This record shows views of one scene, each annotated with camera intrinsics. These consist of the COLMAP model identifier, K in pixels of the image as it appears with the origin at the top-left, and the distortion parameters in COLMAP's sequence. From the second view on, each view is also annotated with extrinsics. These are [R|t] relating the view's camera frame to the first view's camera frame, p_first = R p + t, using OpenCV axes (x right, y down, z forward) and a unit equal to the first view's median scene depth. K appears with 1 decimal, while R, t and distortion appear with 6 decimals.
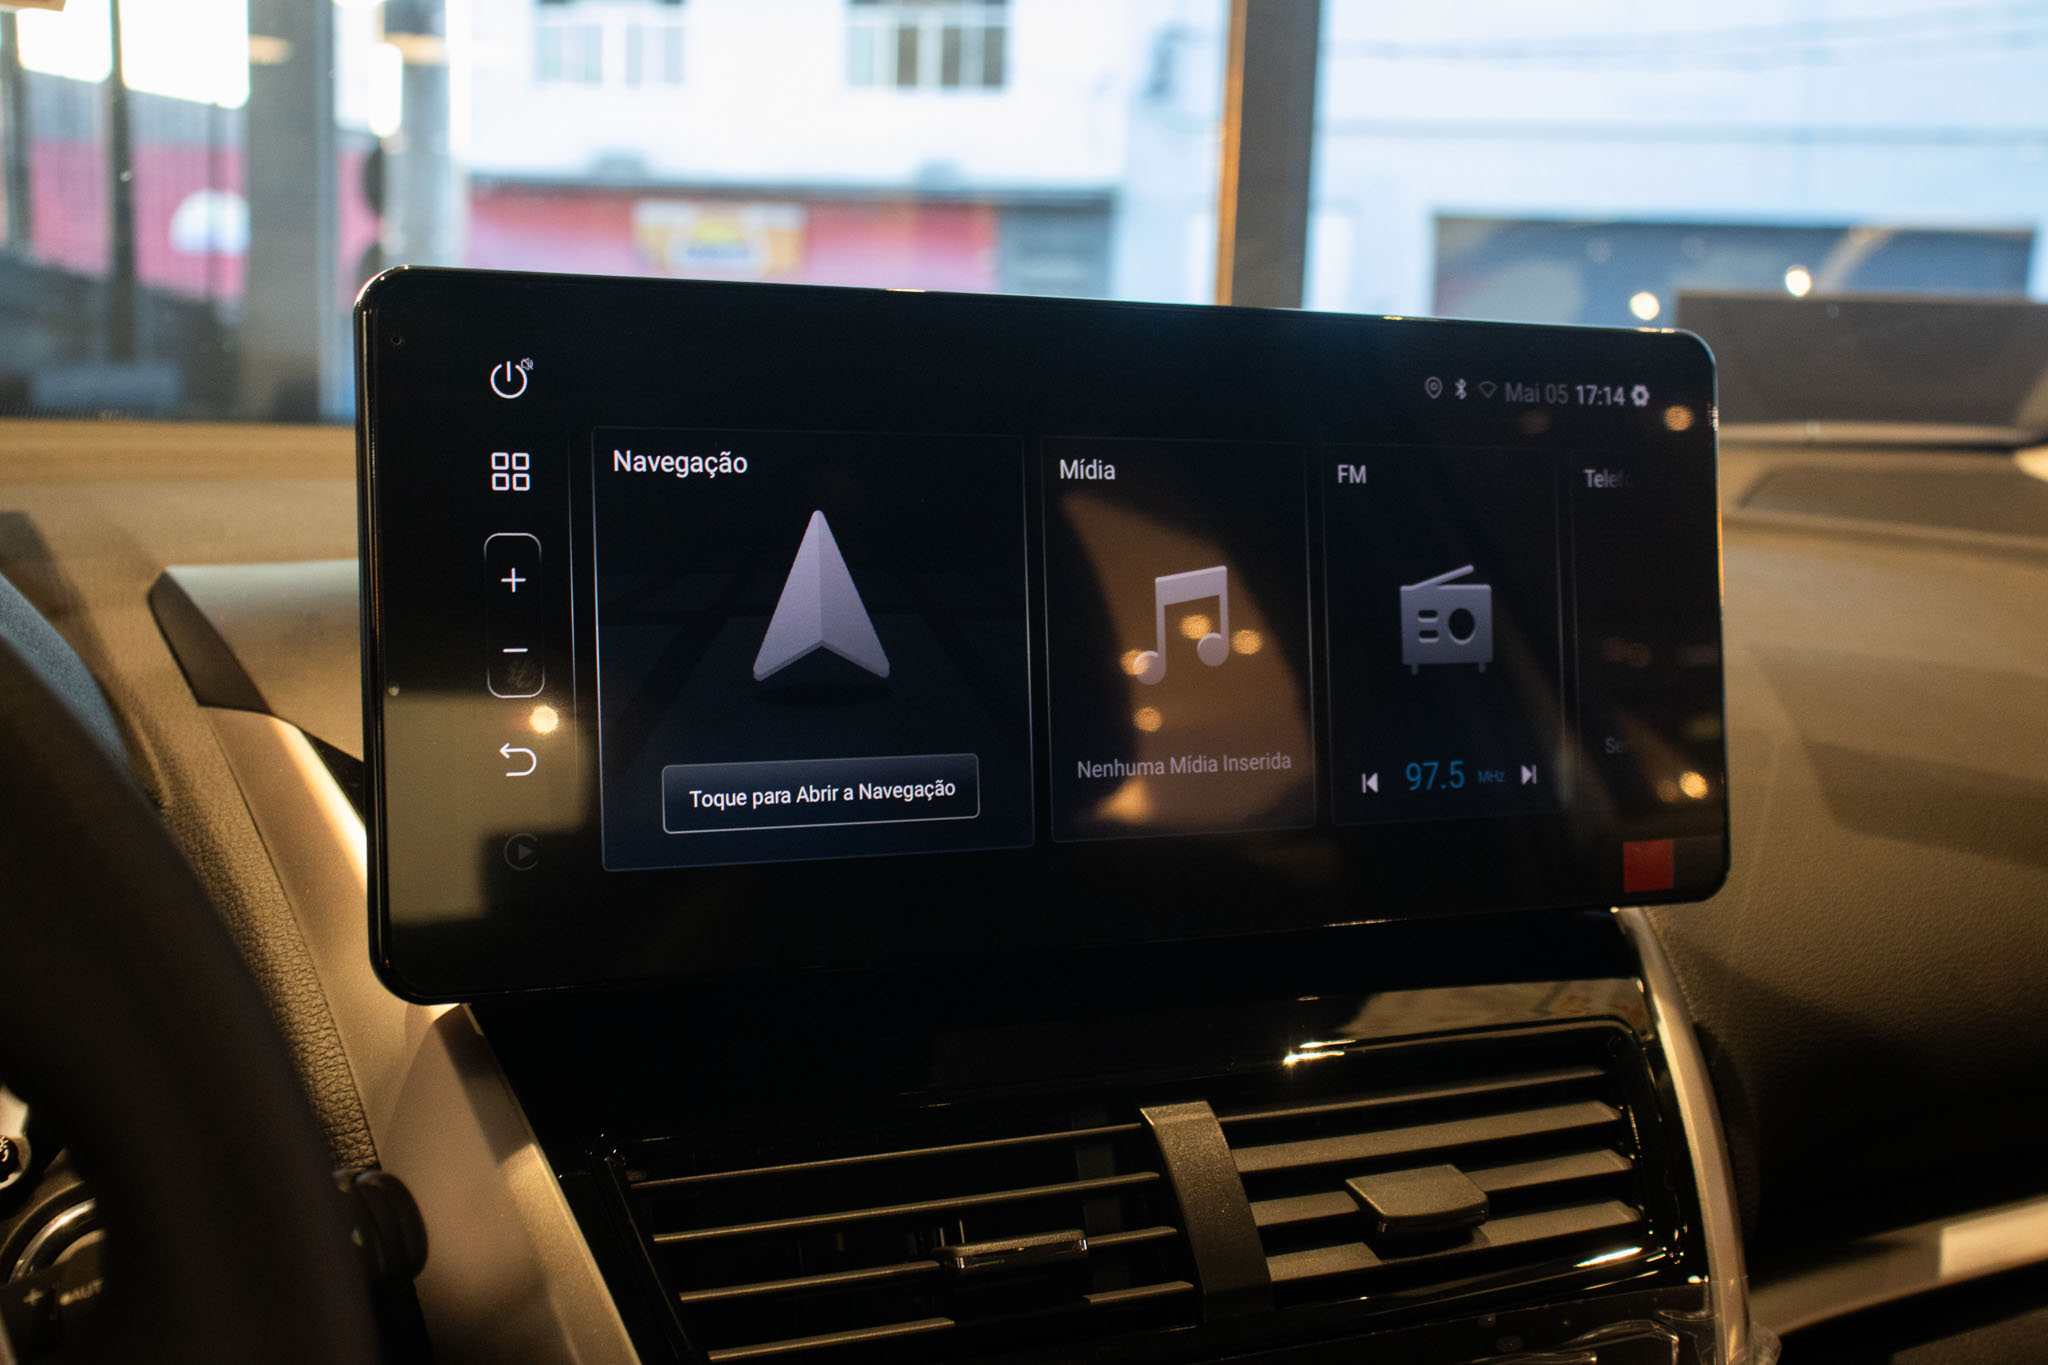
lens RADIAL K [[2486.7, 0, 1024.0], [0, 2486.7, 681.8], [0, 0, 1]] dist [-0.015839, 0.000000]
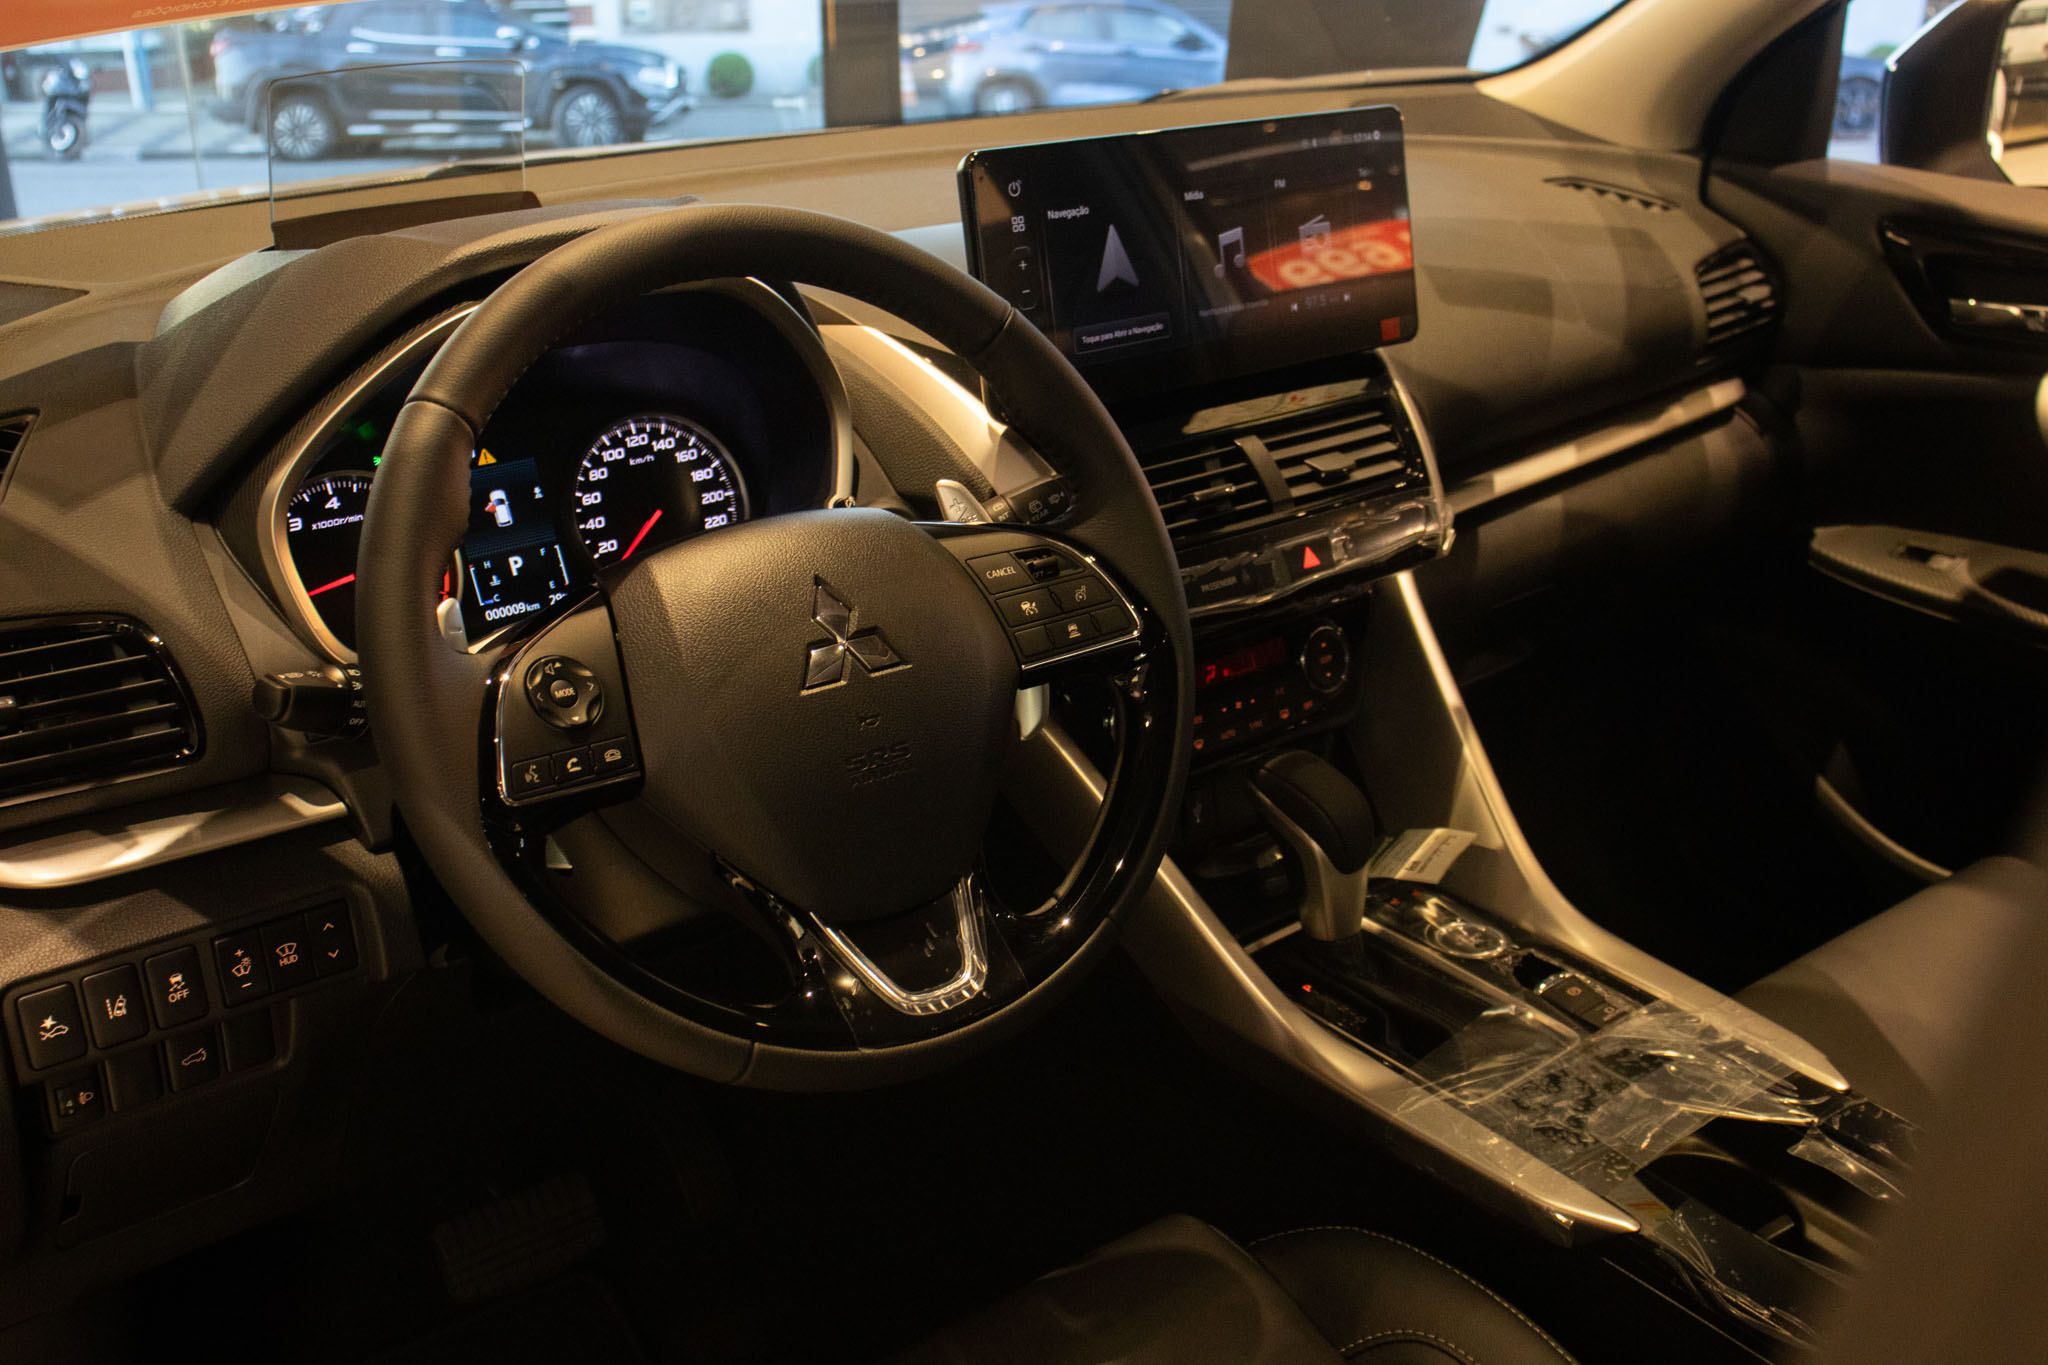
lens RADIAL K [[2228.3, 0, 1024.1], [0, 2228.3, 682.4], [0, 0, 1]] dist [0.007656, 0.000000]
pose [[0.969875, -0.134067, 0.203392, -0.676366], [0.087566, 0.970997, 0.222479, -0.124108], [-0.227320, -0.197967, 0.953486, -1.241666]]
